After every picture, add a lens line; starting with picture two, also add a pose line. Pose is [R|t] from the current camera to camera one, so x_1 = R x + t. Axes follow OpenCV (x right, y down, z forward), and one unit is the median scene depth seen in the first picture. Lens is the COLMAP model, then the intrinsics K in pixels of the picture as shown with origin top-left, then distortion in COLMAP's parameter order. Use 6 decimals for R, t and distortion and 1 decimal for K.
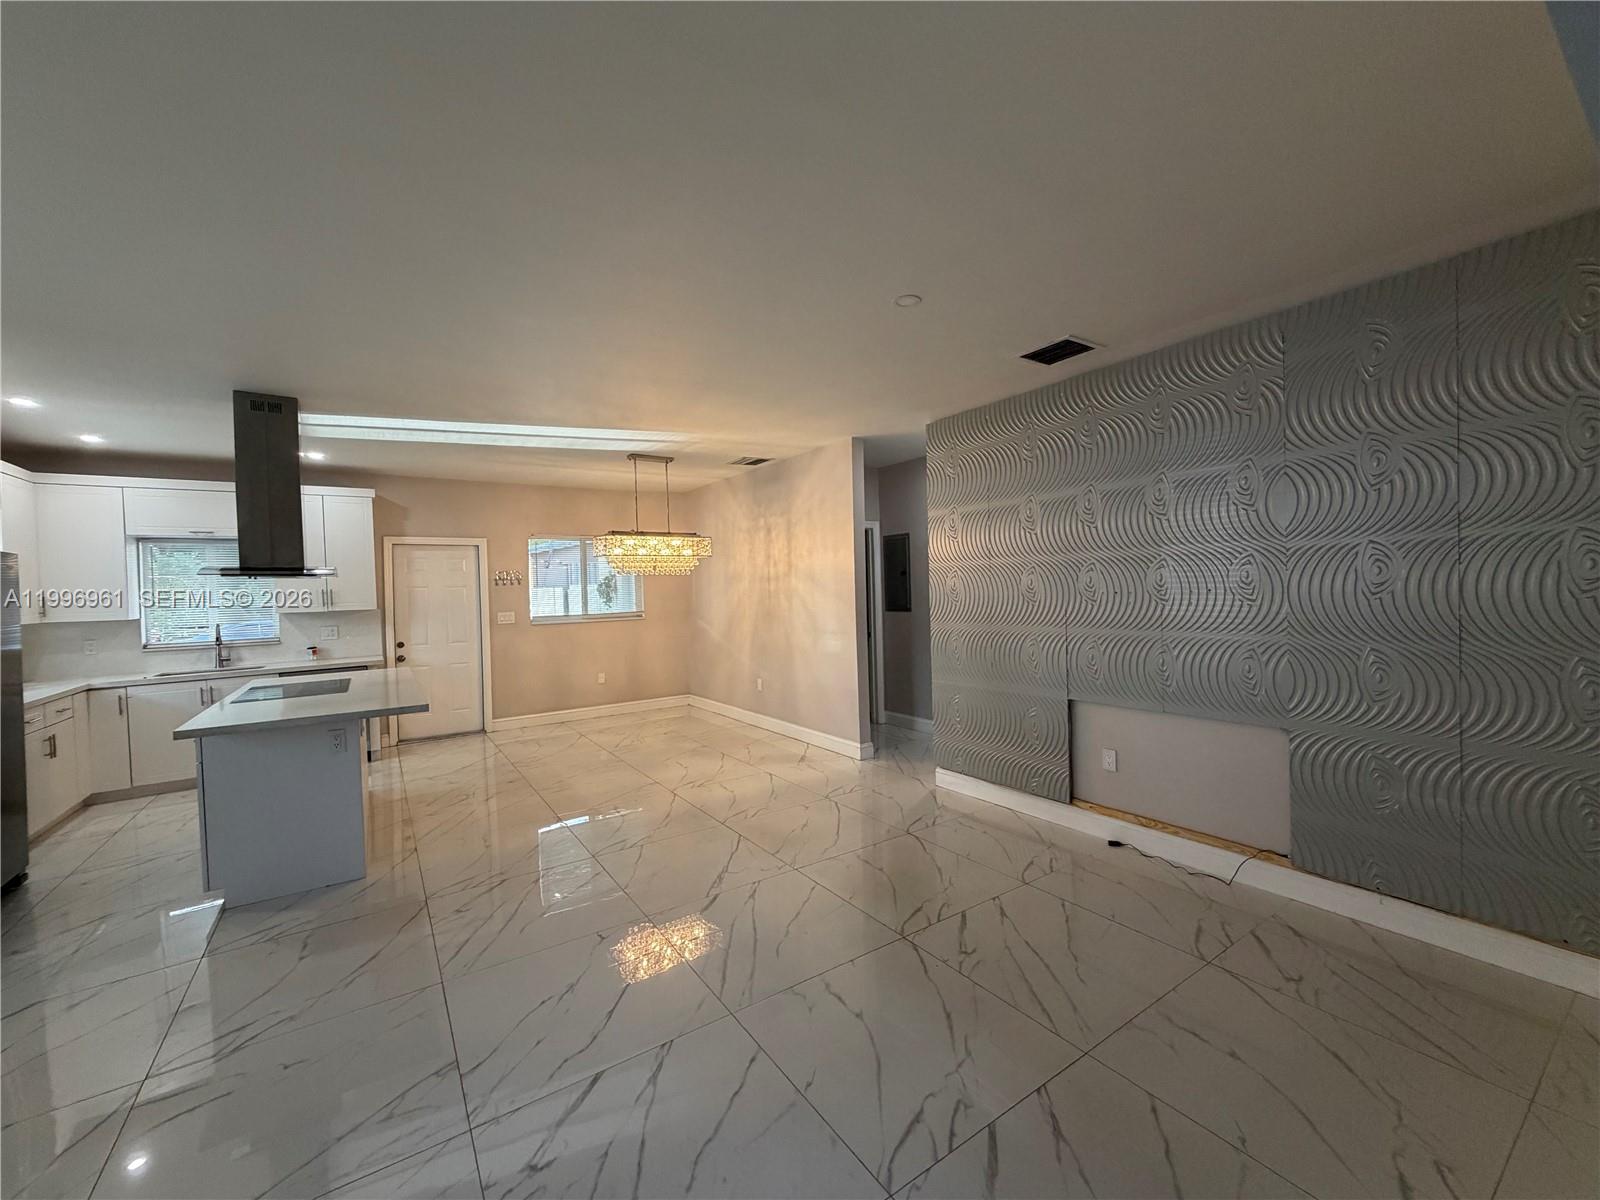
lens RADIAL K [[637.3, 0, 794.9], [0, 637.3, 597.1], [0, 0, 1]] dist [0.000470, -0.000210]
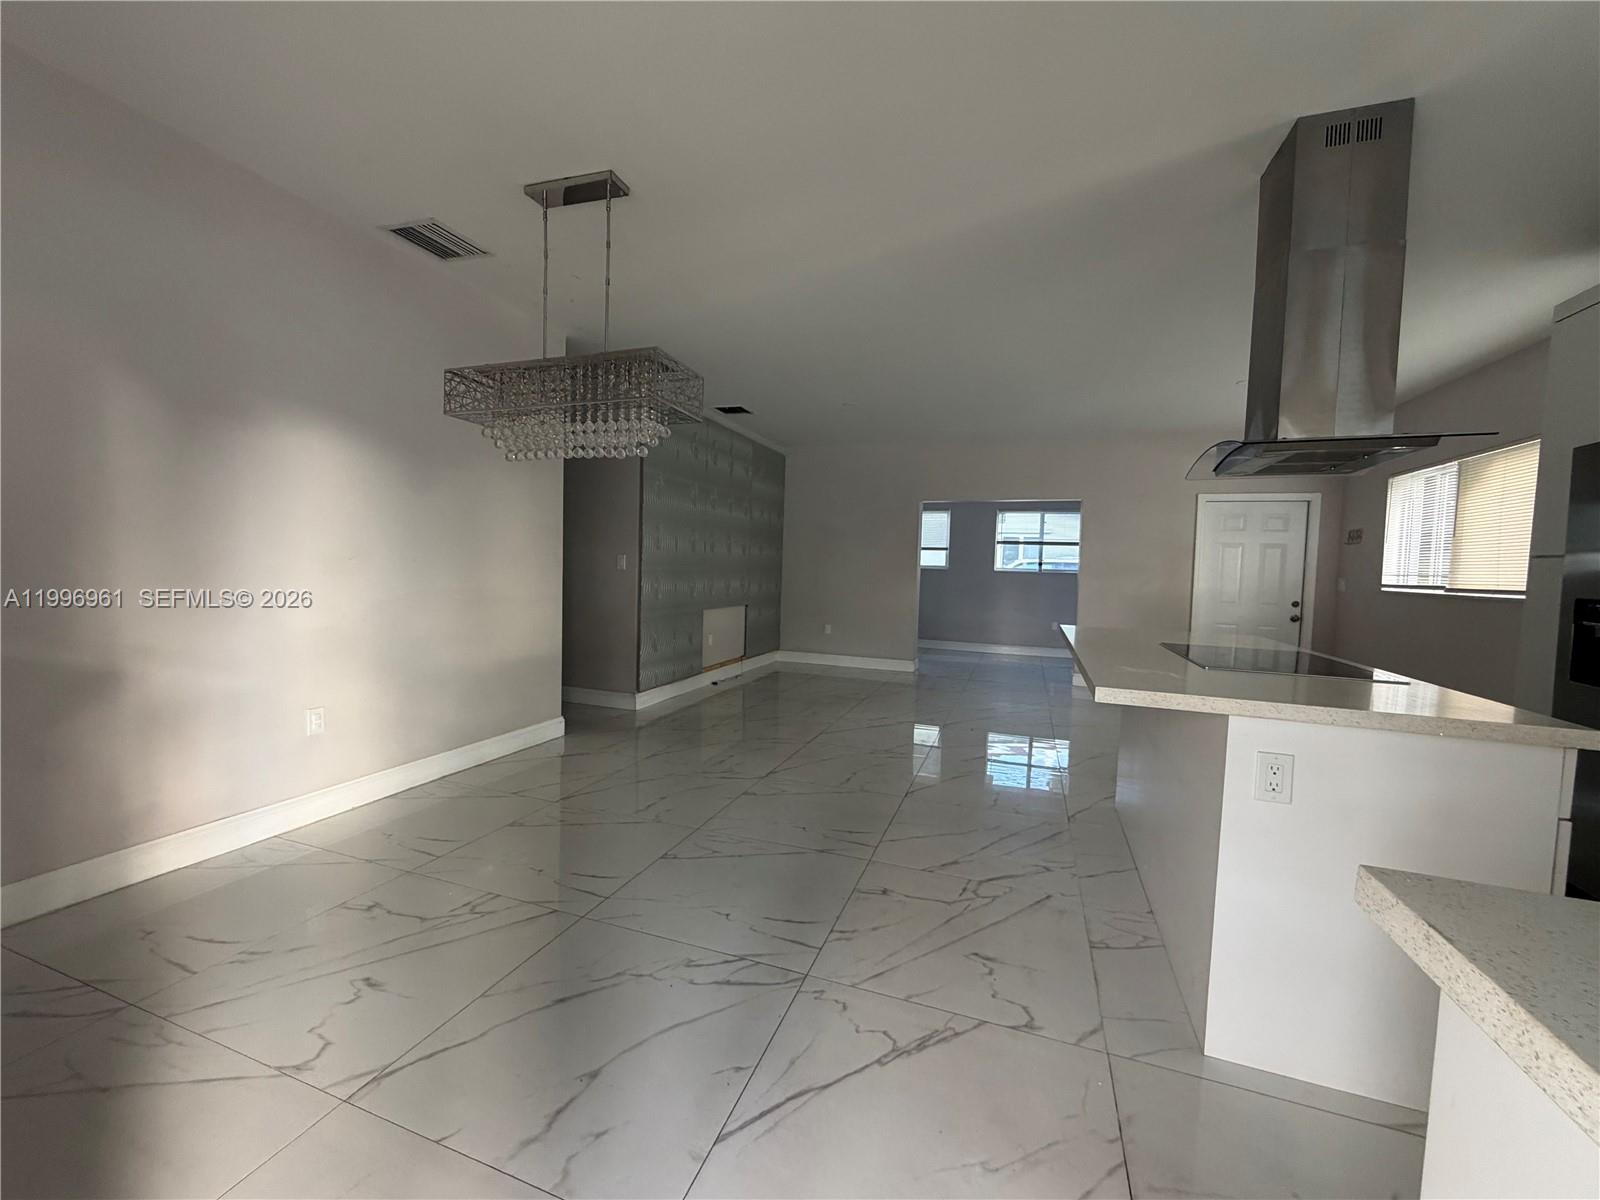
lens RADIAL K [[637.3, 0, 794.9], [0, 637.3, 597.1], [0, 0, 1]] dist [0.000470, -0.000210]
pose [[-0.589735, -0.027112, 0.807142, -0.816156], [-0.003057, 0.999504, 0.031340, 0.056428], [-0.807591, 0.016015, -0.589525, 1.382343]]
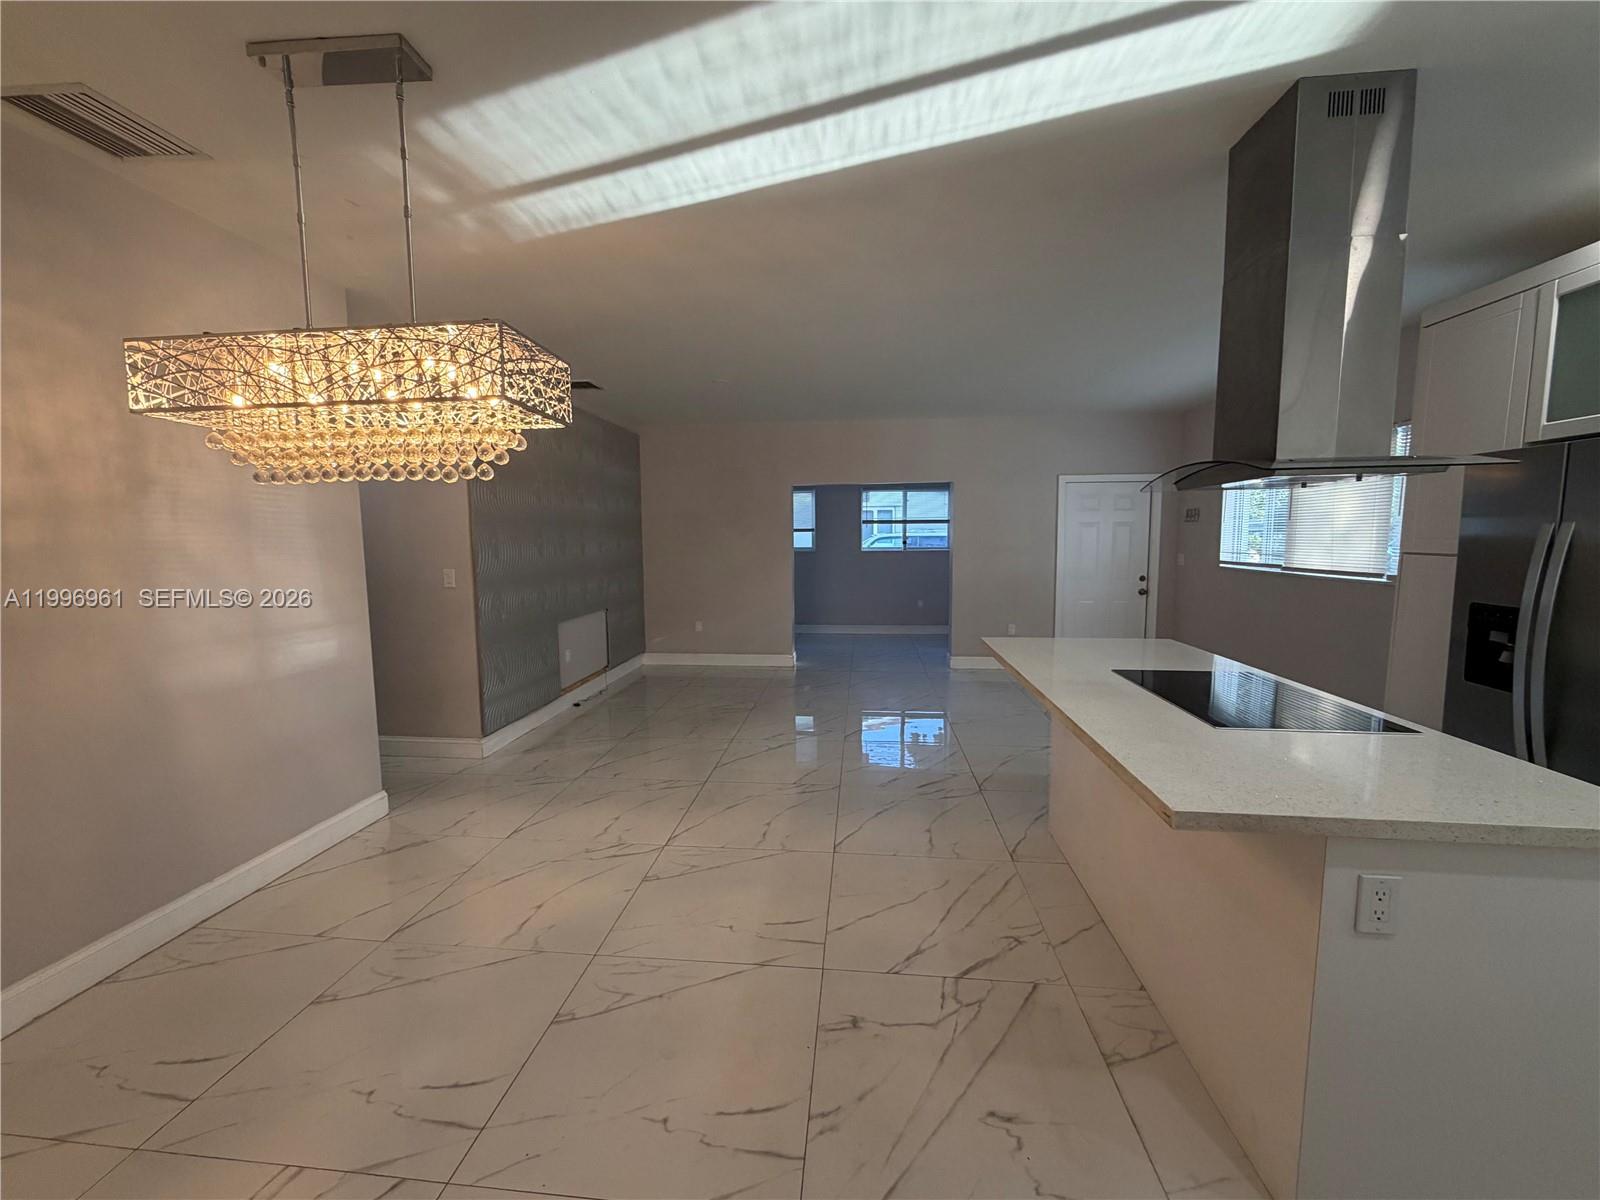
lens RADIAL K [[637.3, 0, 794.9], [0, 637.3, 597.1], [0, 0, 1]] dist [0.000470, -0.000210]
pose [[-0.764691, -0.025980, 0.643873, -0.684942], [0.038101, 0.995616, 0.085423, 0.000835], [-0.643269, 0.089854, -0.760349, 1.340457]]
